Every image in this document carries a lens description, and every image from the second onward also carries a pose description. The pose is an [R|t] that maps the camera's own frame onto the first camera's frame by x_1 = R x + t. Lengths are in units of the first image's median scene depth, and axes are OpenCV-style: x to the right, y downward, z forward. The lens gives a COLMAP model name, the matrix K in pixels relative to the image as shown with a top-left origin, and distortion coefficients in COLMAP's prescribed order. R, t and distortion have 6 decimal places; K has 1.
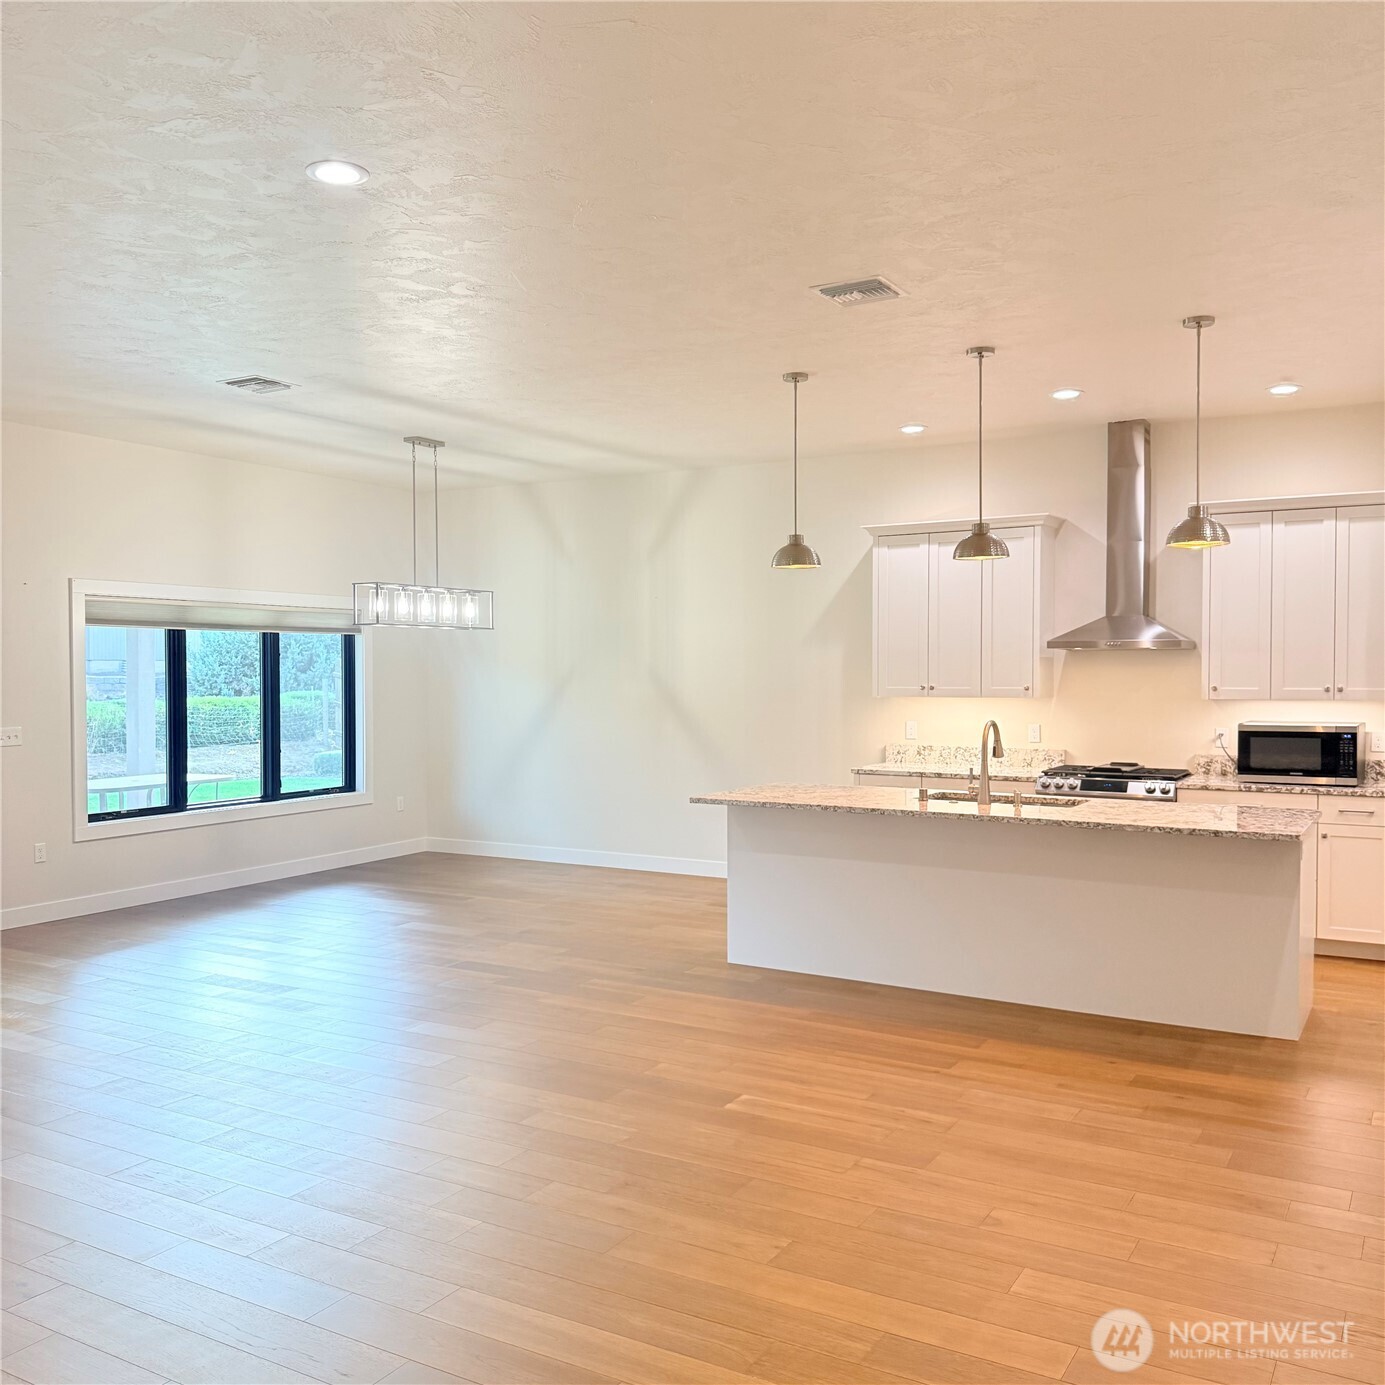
lens RADIAL K [[1278.4, 0, 681.7], [0, 1278.4, 699.1], [0, 0, 1]] dist [0.164175, -0.327969]
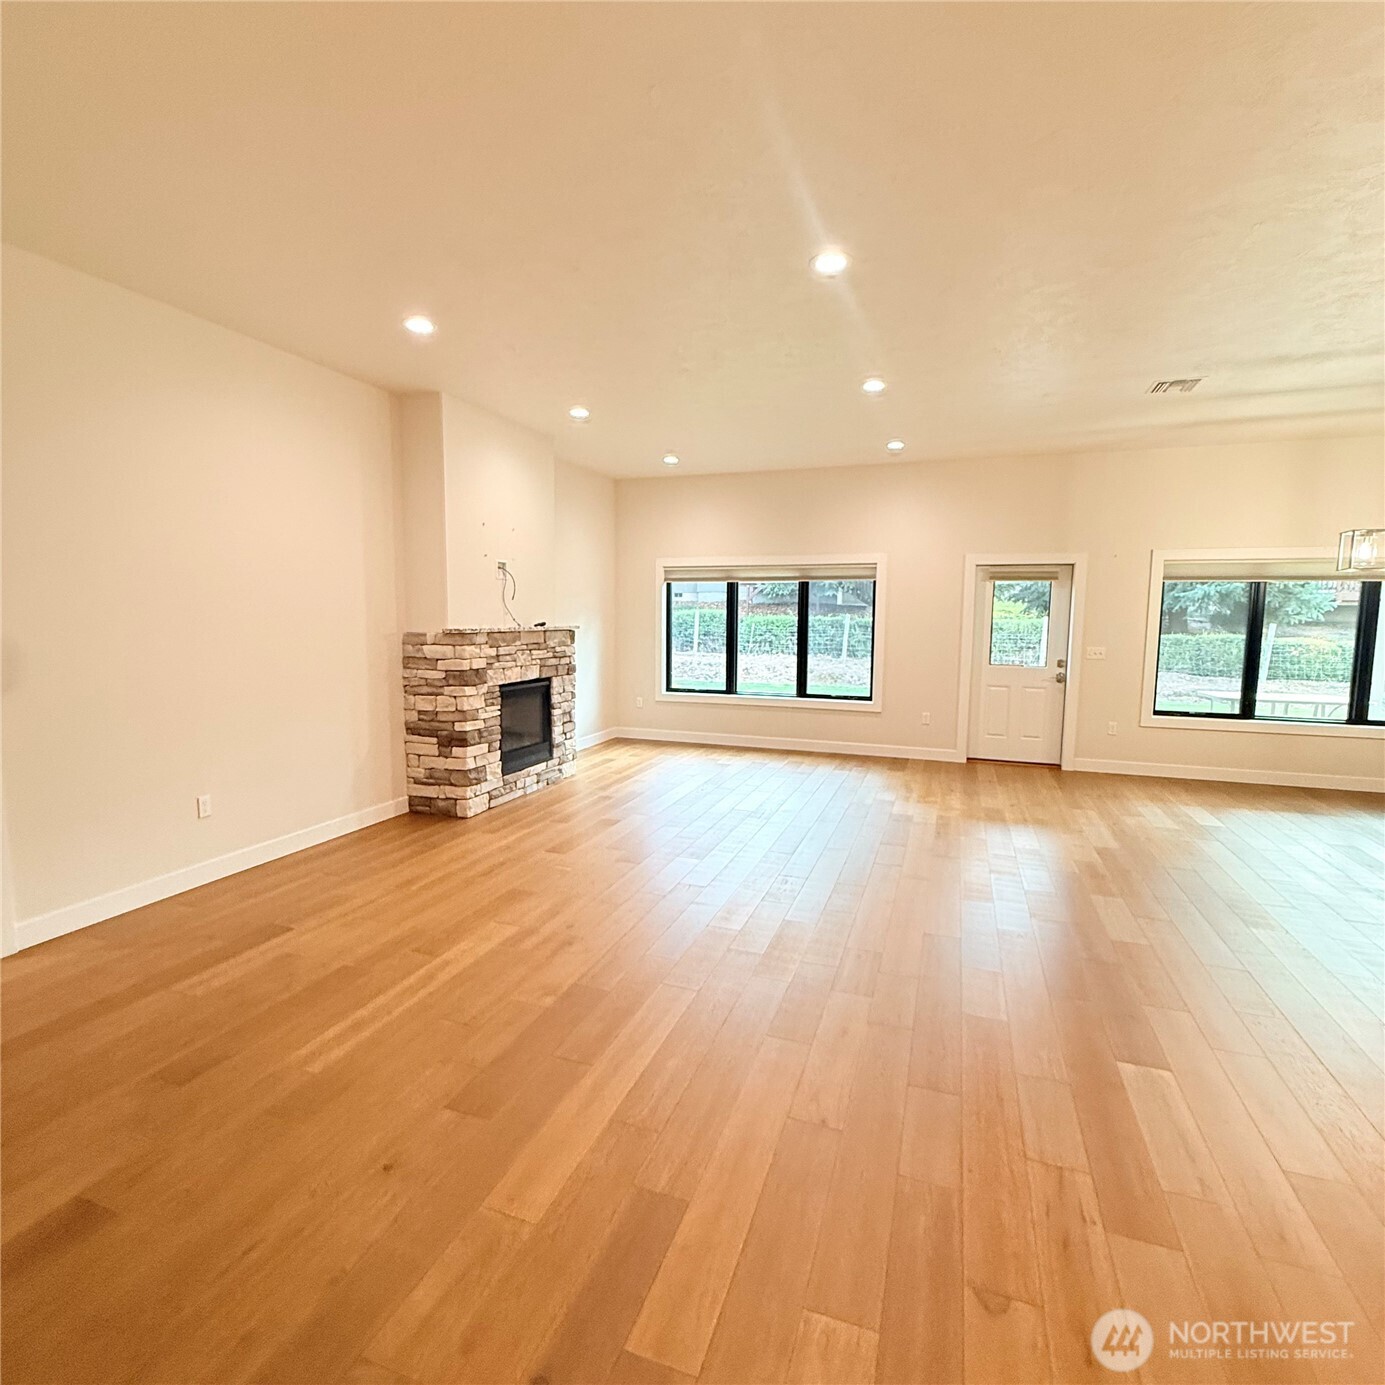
lens RADIAL K [[737.4, 0, 690.5], [0, 737.4, 691.4], [0, 0, 1]] dist [0.002133, -0.000861]
pose [[0.183410, 0.106132, -0.977290, 0.309646], [-0.031345, 0.994281, 0.102094, -0.002155], [0.982537, 0.011908, 0.185688, 0.377758]]
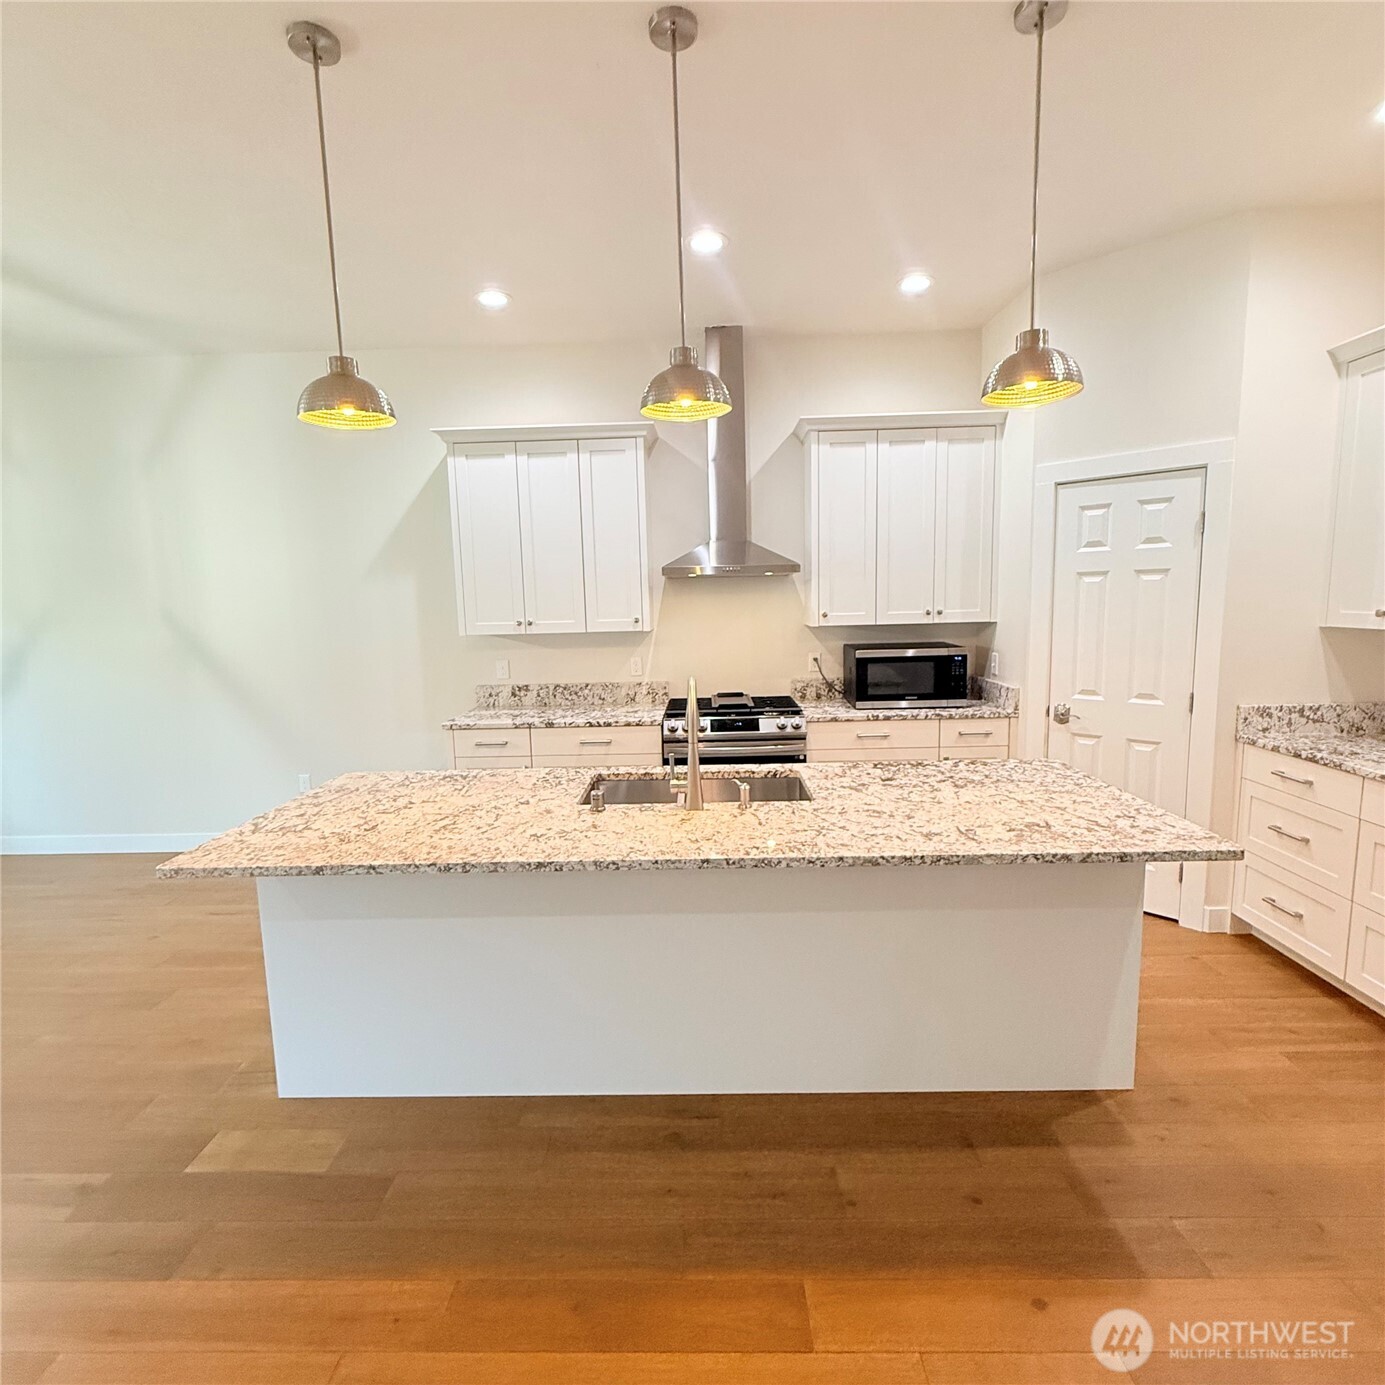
lens RADIAL K [[737.4, 0, 690.5], [0, 737.4, 691.4], [0, 0, 1]] dist [0.002133, -0.000861]
pose [[0.871498, -0.084229, 0.483112, 0.050079], [0.035861, 0.993448, 0.108514, -0.015216], [-0.489086, -0.077245, 0.868808, 0.588478]]
